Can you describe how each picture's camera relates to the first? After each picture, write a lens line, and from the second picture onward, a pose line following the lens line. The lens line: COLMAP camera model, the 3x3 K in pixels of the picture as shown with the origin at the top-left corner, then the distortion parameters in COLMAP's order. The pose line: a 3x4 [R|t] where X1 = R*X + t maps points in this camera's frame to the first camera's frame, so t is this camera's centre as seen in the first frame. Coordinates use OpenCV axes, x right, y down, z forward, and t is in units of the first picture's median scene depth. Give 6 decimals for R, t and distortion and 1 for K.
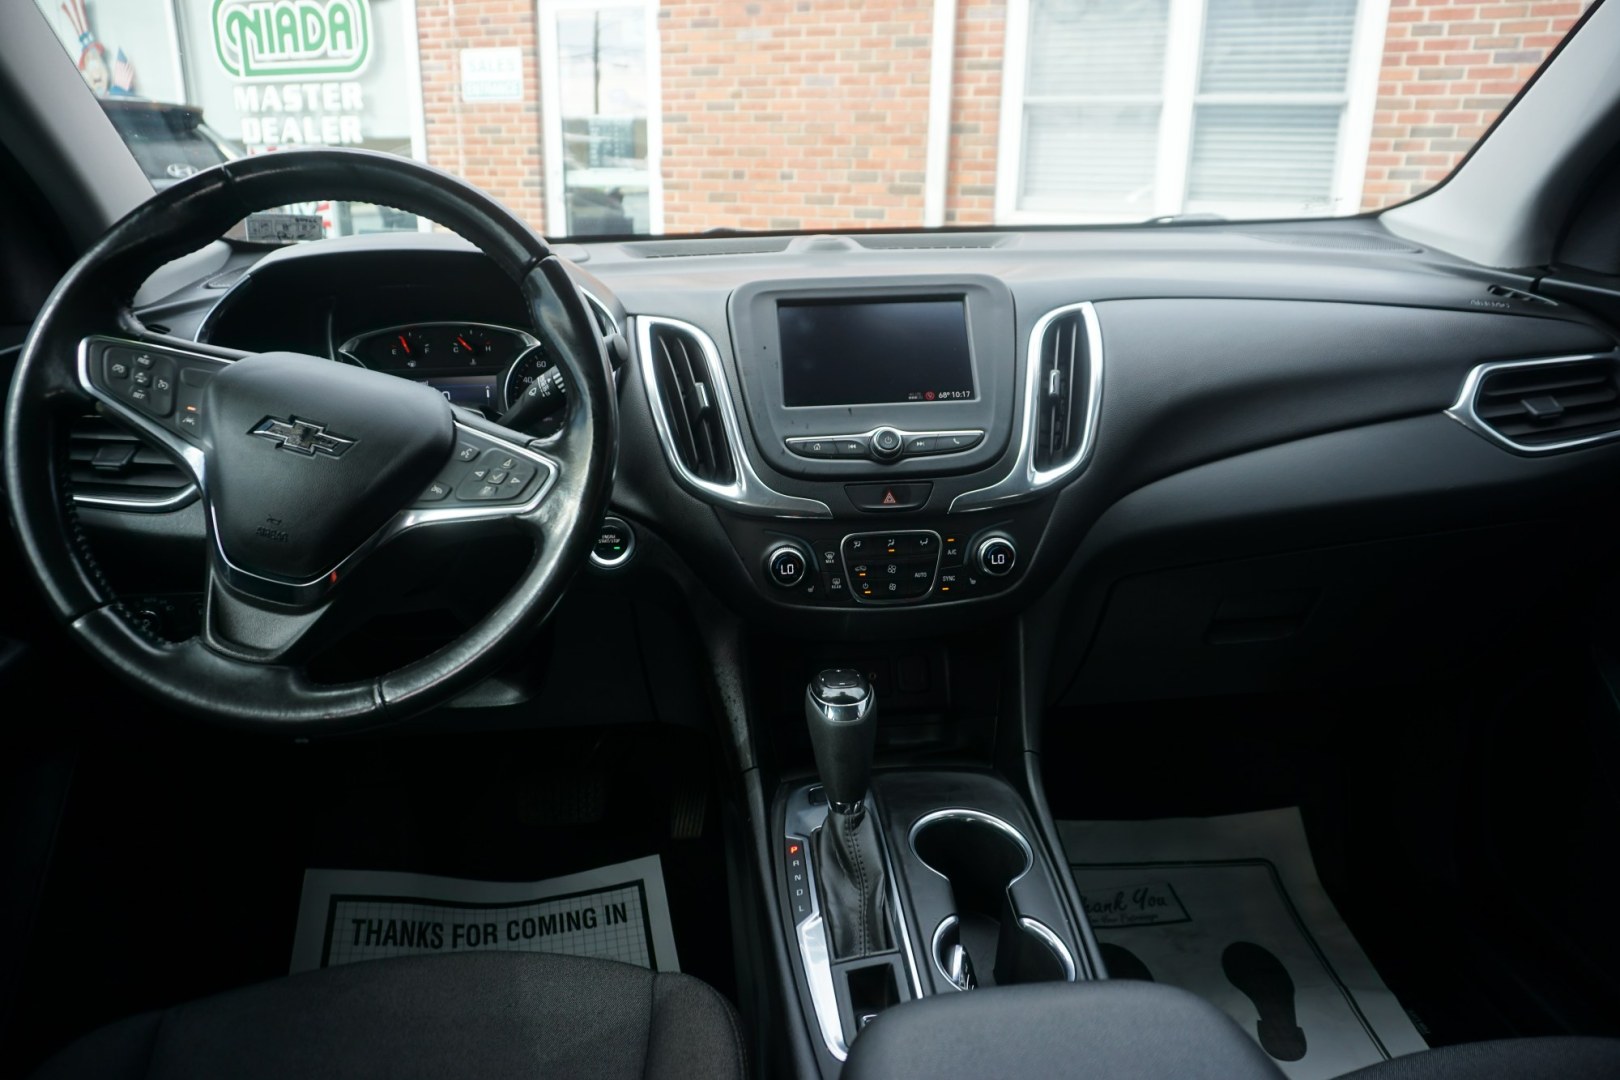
lens RADIAL K [[1089.8, 0, 789.3], [0, 1089.8, 529.1], [0, 0, 1]] dist [-0.047714, 0.035002]
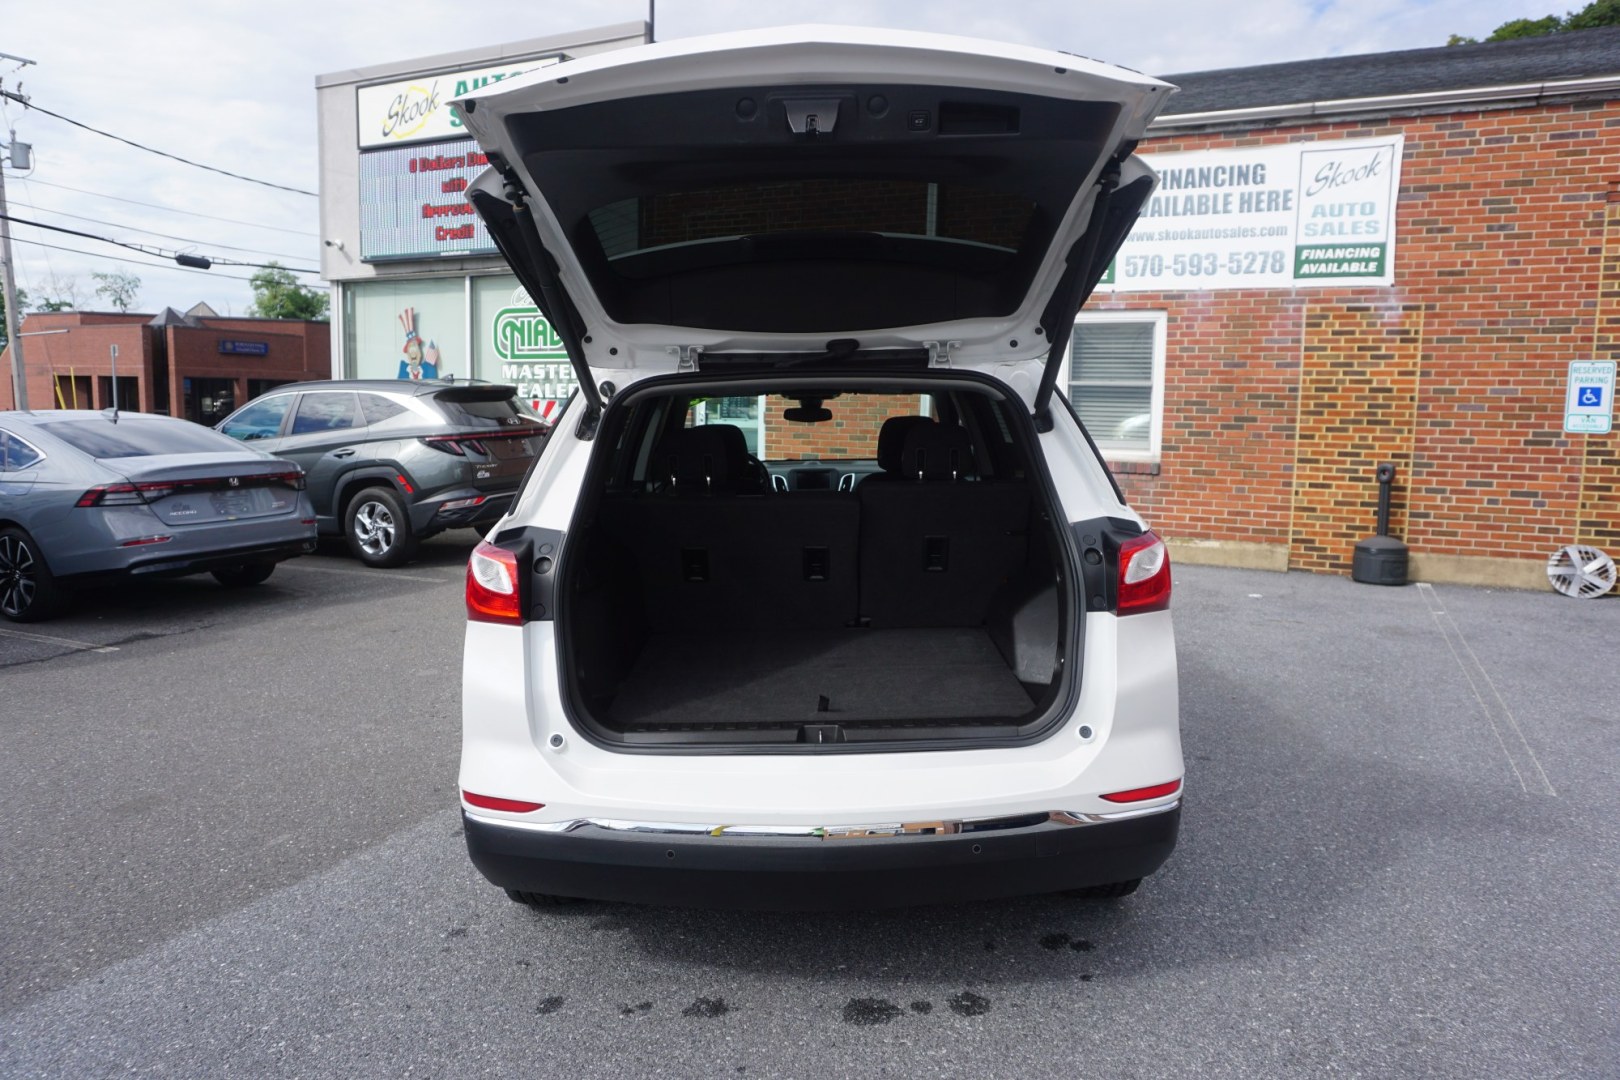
lens RADIAL K [[1089.8, 0, 803.3], [0, 1089.8, 524.4], [0, 0, 1]] dist [-0.047714, 0.035002]
pose [[0.996980, 0.012421, -0.076652, 0.072080], [-0.027616, 0.979306, -0.200494, 0.163510], [0.072576, 0.202006, 0.976692, -0.606235]]
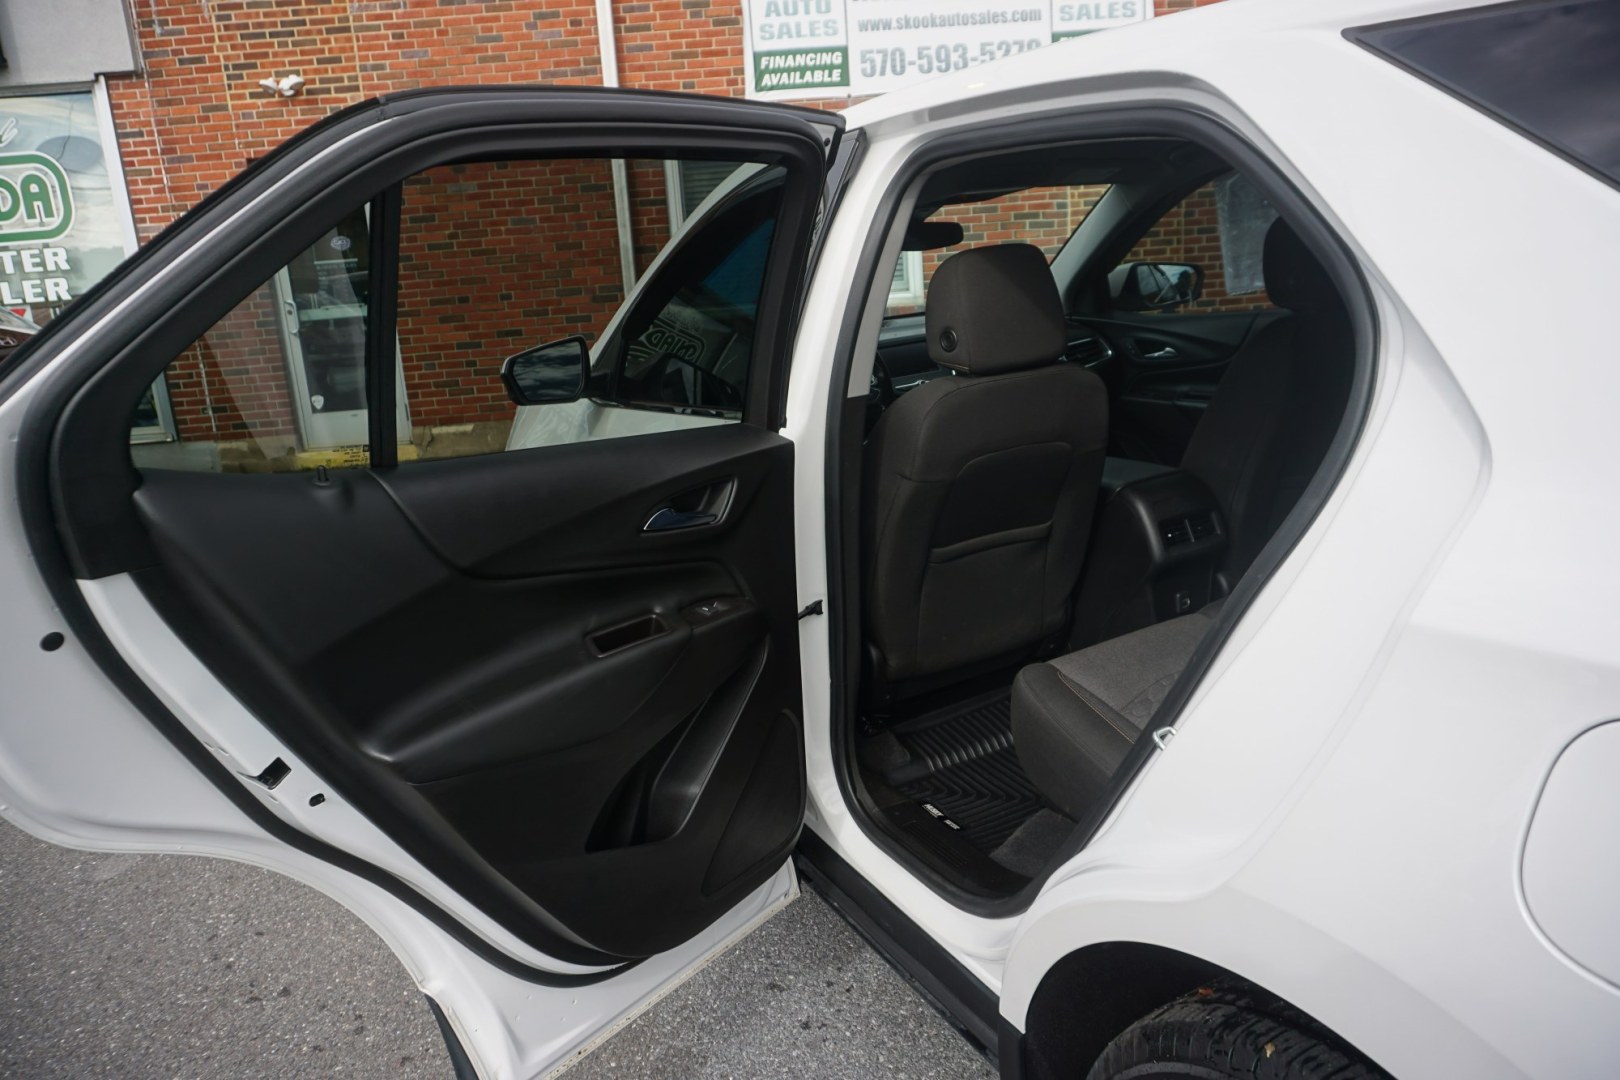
lens RADIAL K [[1089.8, 0, 804.0], [0, 1089.8, 534.3], [0, 0, 1]] dist [-0.047714, 0.035002]
pose [[0.916262, -0.169035, 0.363169, -0.183229], [0.195685, 0.979946, -0.037595, 0.053362], [-0.349531, 0.105513, 0.930965, -0.240681]]
